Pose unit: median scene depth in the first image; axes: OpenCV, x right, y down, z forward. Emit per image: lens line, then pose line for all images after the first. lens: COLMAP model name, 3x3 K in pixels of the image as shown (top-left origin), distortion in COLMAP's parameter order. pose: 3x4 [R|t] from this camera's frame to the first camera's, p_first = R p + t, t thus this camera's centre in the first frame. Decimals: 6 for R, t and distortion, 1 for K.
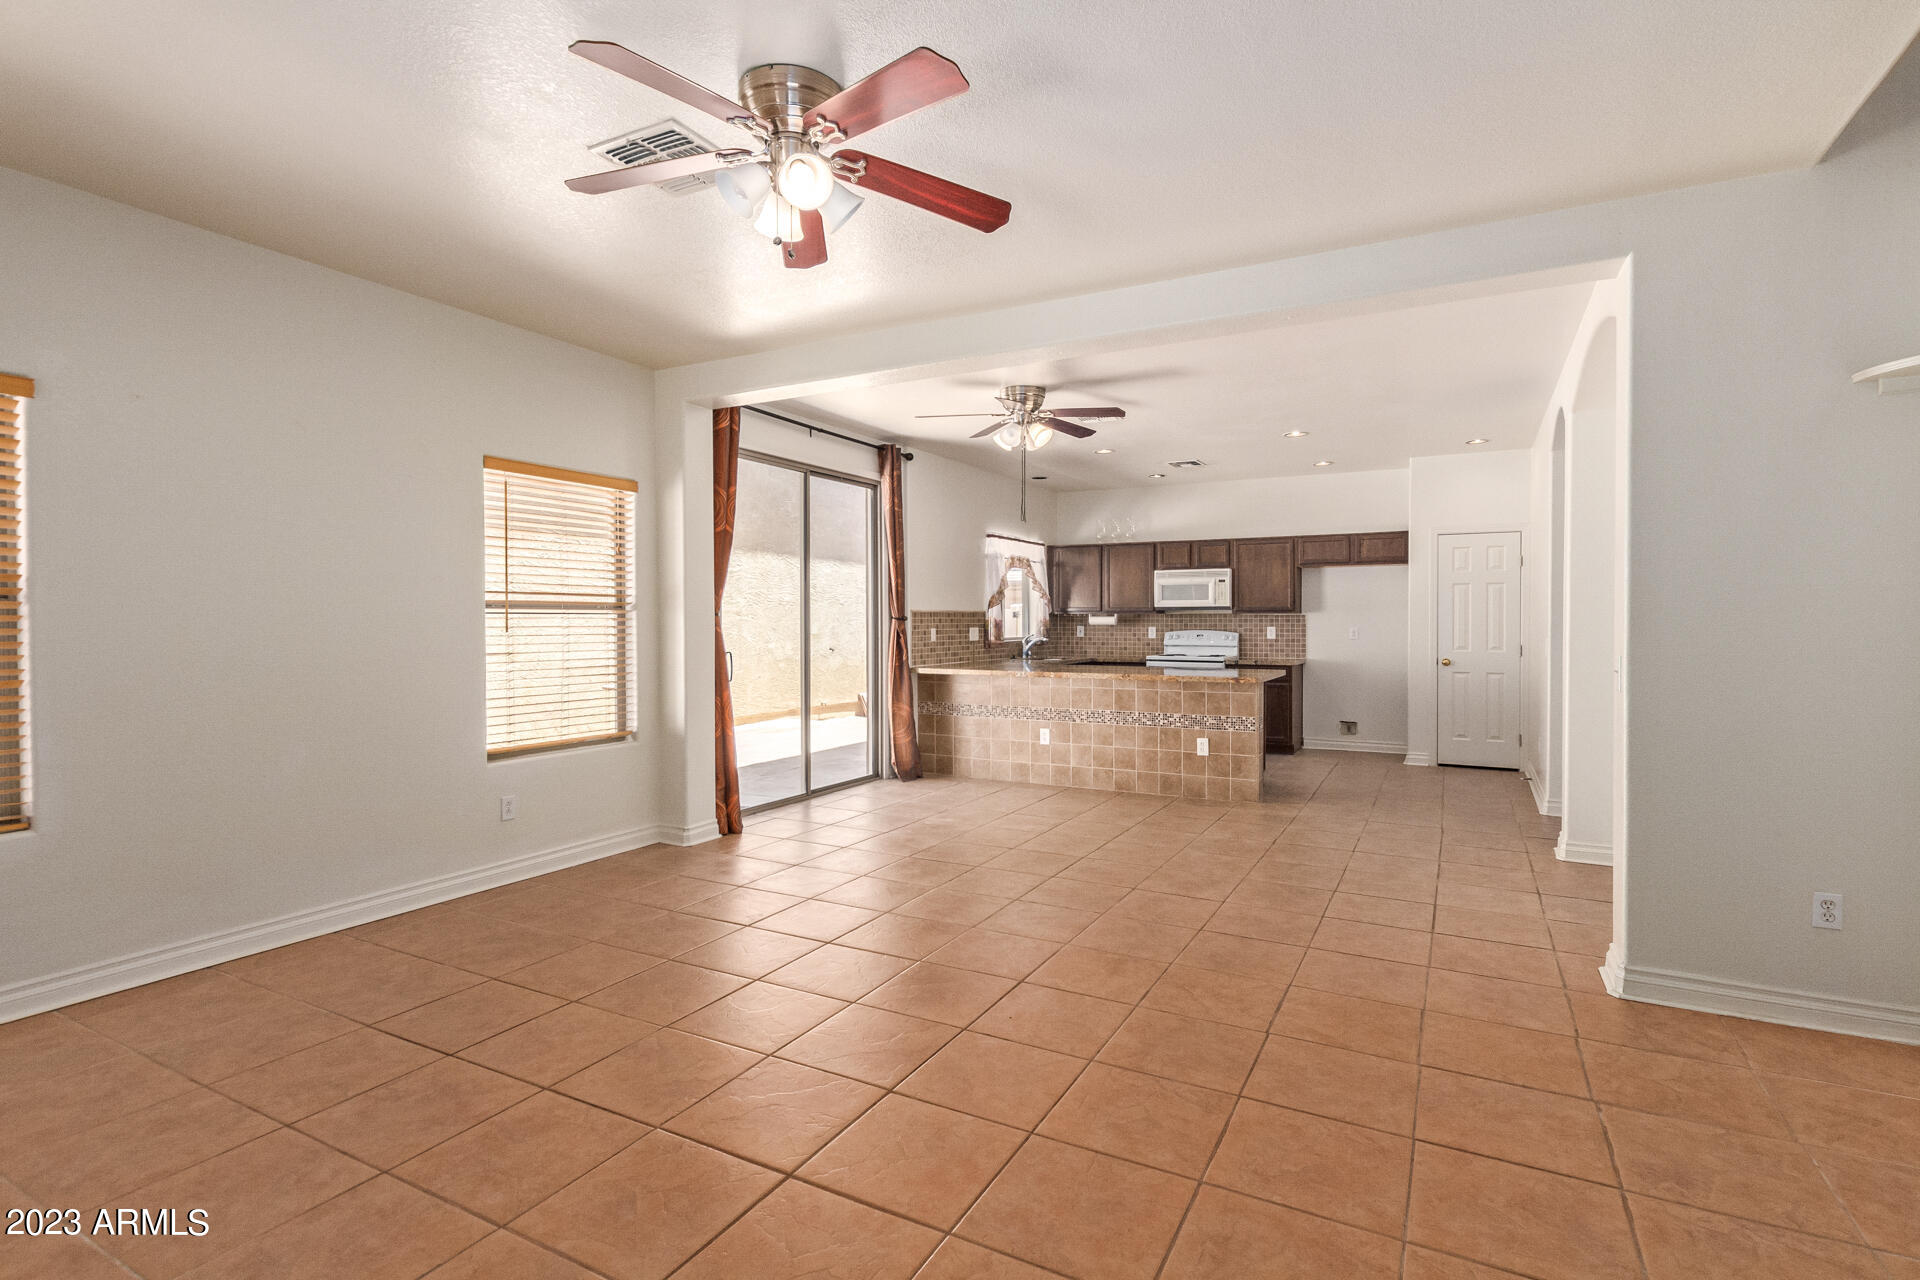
lens RADIAL K [[916.6, 0, 959.7], [0, 916.6, 638.8], [0, 0, 1]] dist [0.011390, -0.002870]
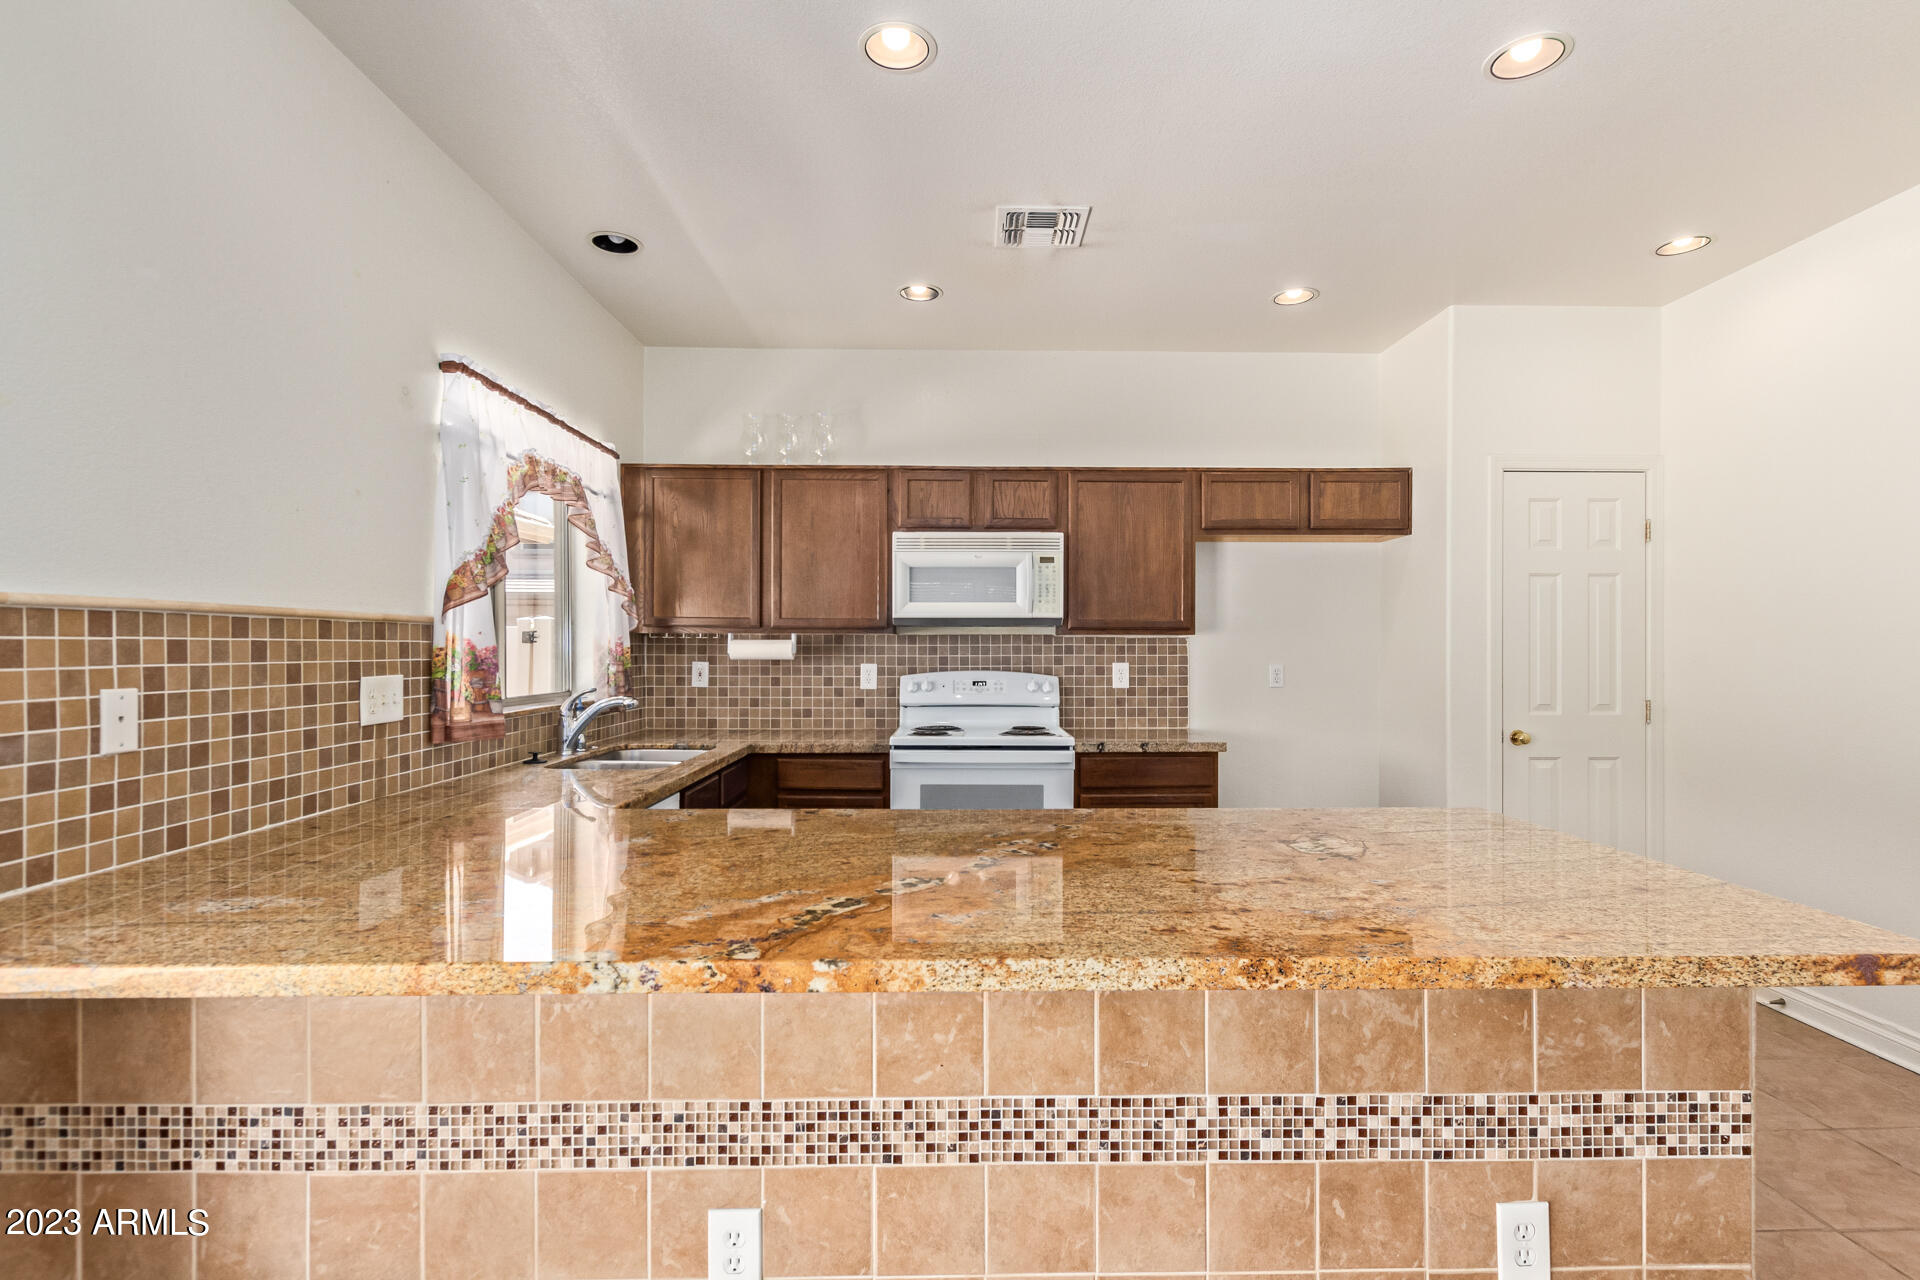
lens RADIAL K [[916.3, 0, 944.6], [0, 916.3, 648.3], [0, 0, 1]] dist [0.019520, -0.007825]
pose [[0.879967, 0.001016, 0.475033, 0.035087], [0.007470, 0.999844, -0.015978, -0.015655], [-0.474976, 0.017609, 0.879823, 0.719983]]
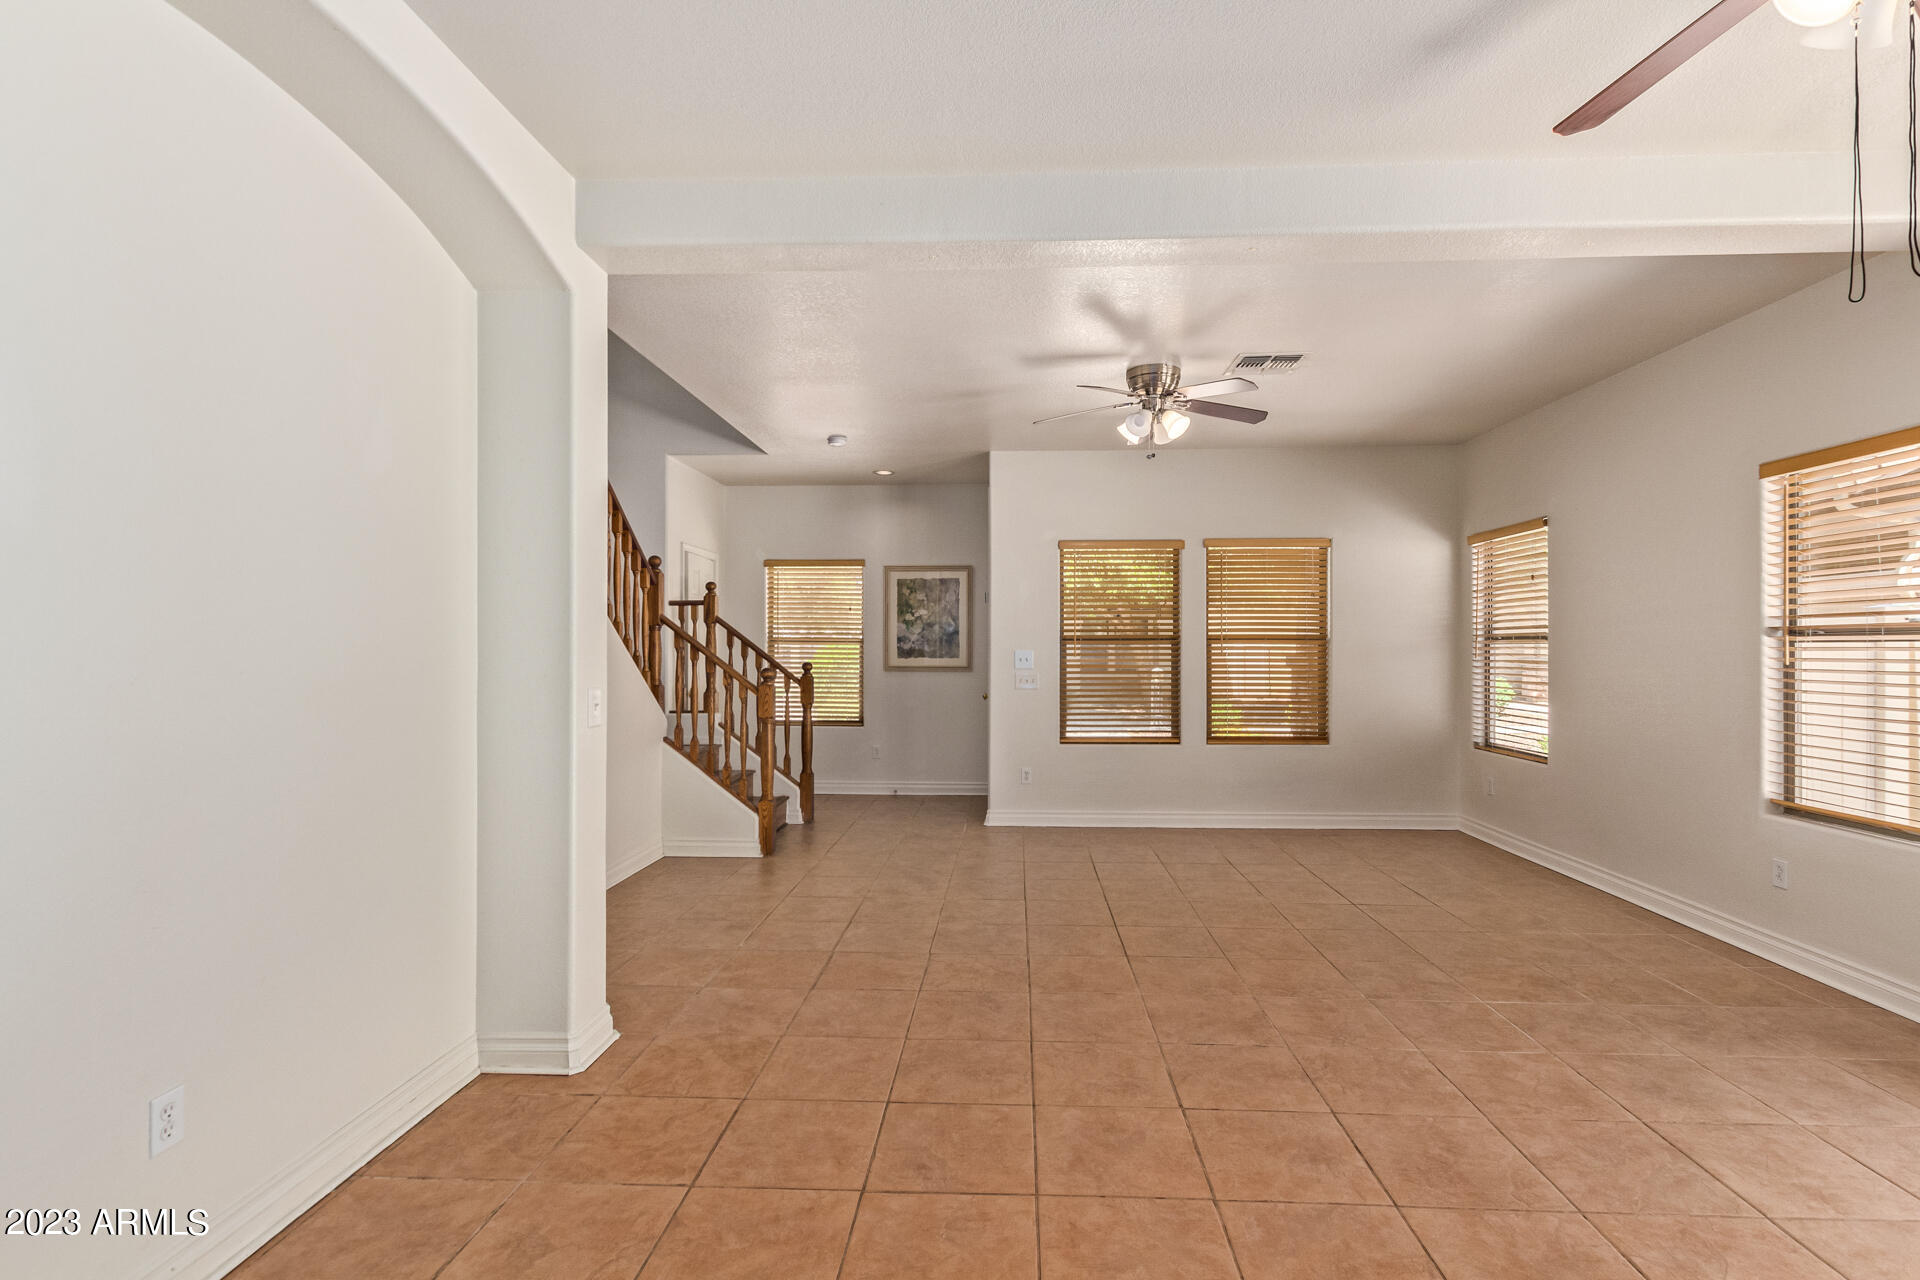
lens RADIAL K [[916.3, 0, 957.7], [0, 916.3, 644.0], [0, 0, 1]] dist [0.019520, -0.007825]
pose [[-0.905766, -0.001348, -0.423776, 0.316416], [-0.008957, 0.999832, 0.015963, -0.020544], [0.423683, 0.018255, -0.905626, 0.809885]]
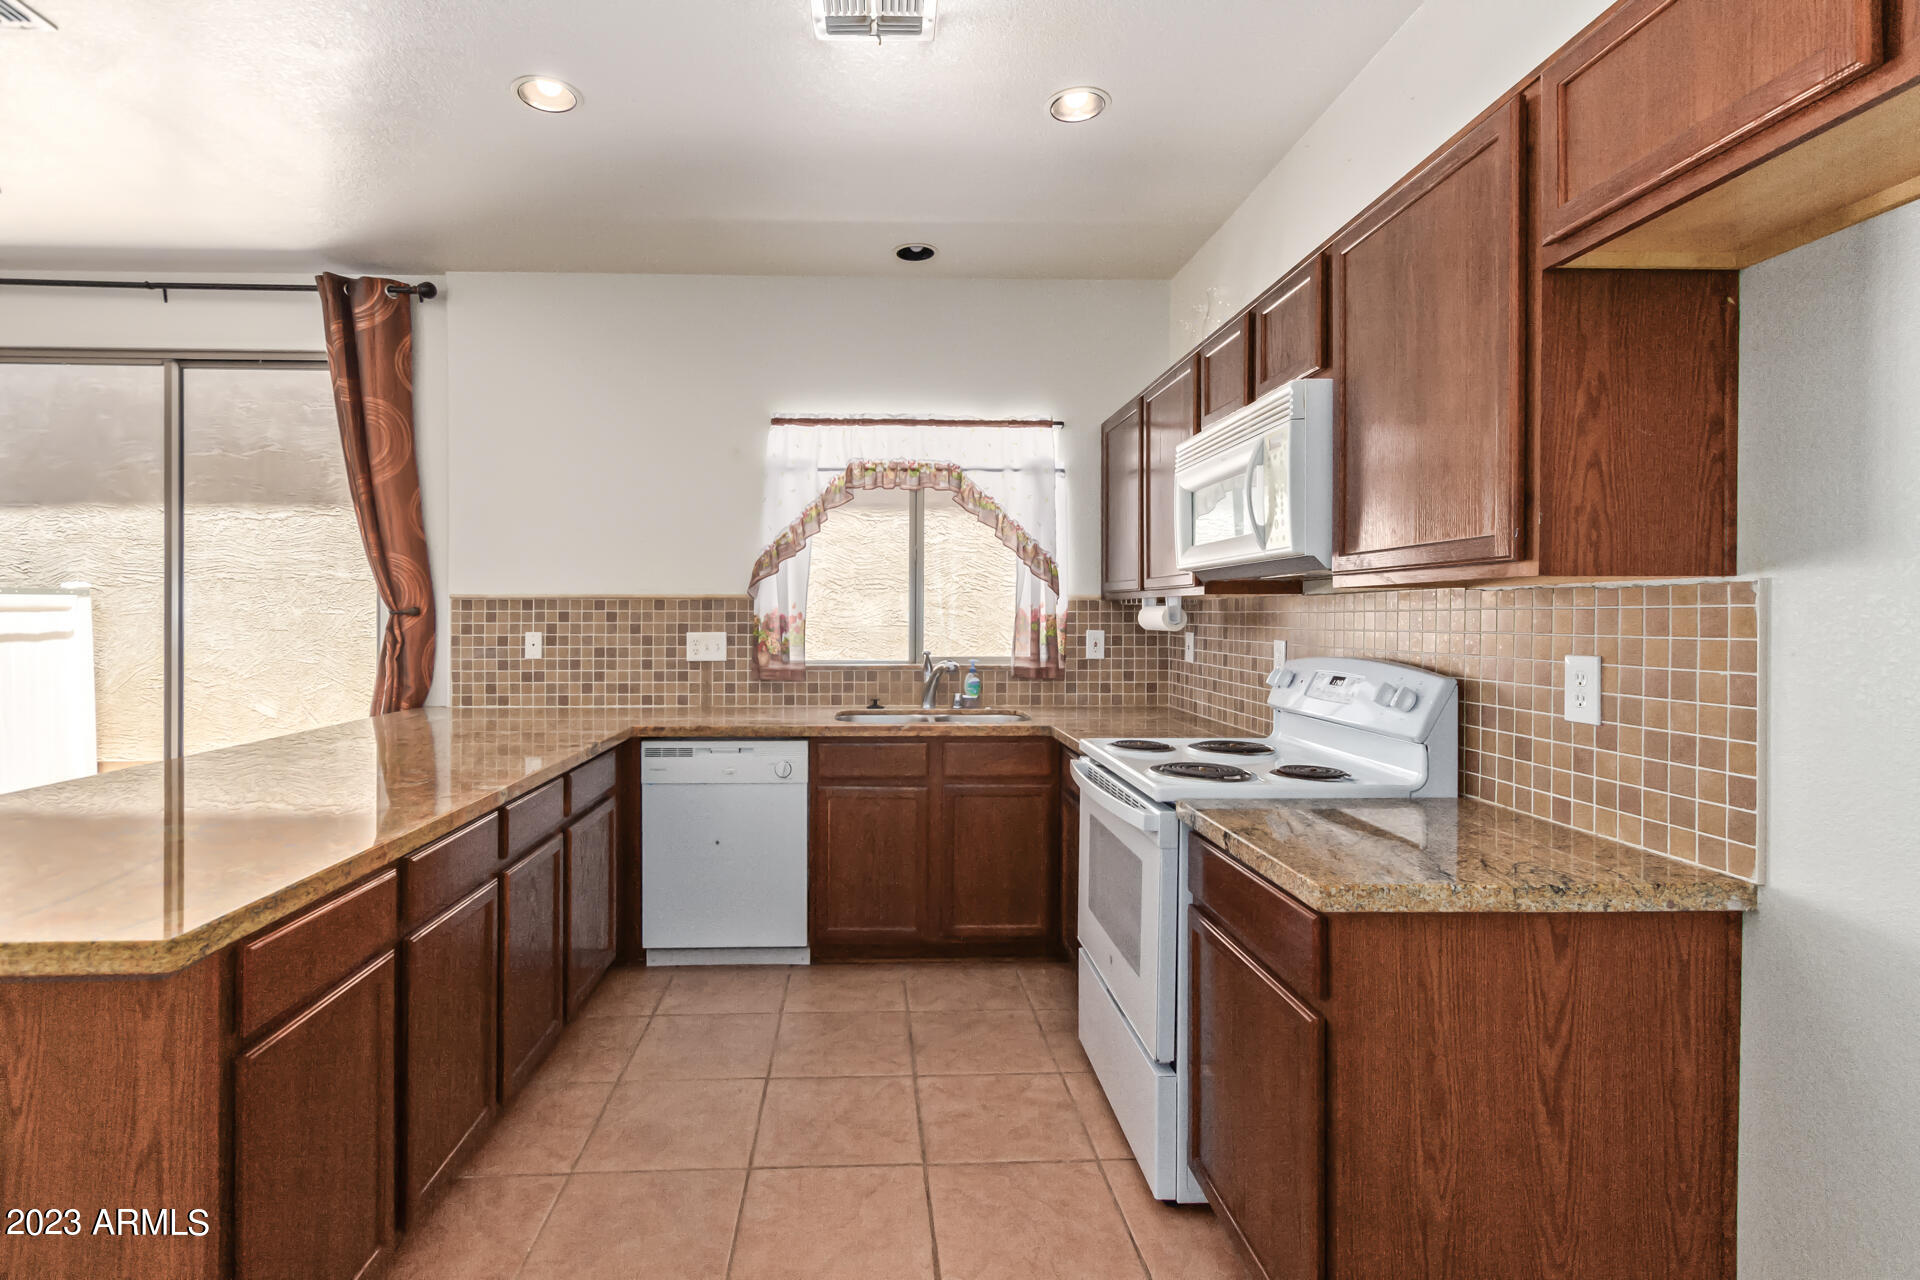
lens RADIAL K [[916.3, 0, 951.2], [0, 916.3, 626.1], [0, 0, 1]] dist [0.019520, -0.007825]
pose [[0.513681, 0.011006, -0.857911, 0.498061], [-0.018703, 0.999824, 0.001628, -0.019407], [0.857778, 0.015209, 0.513796, 0.927240]]
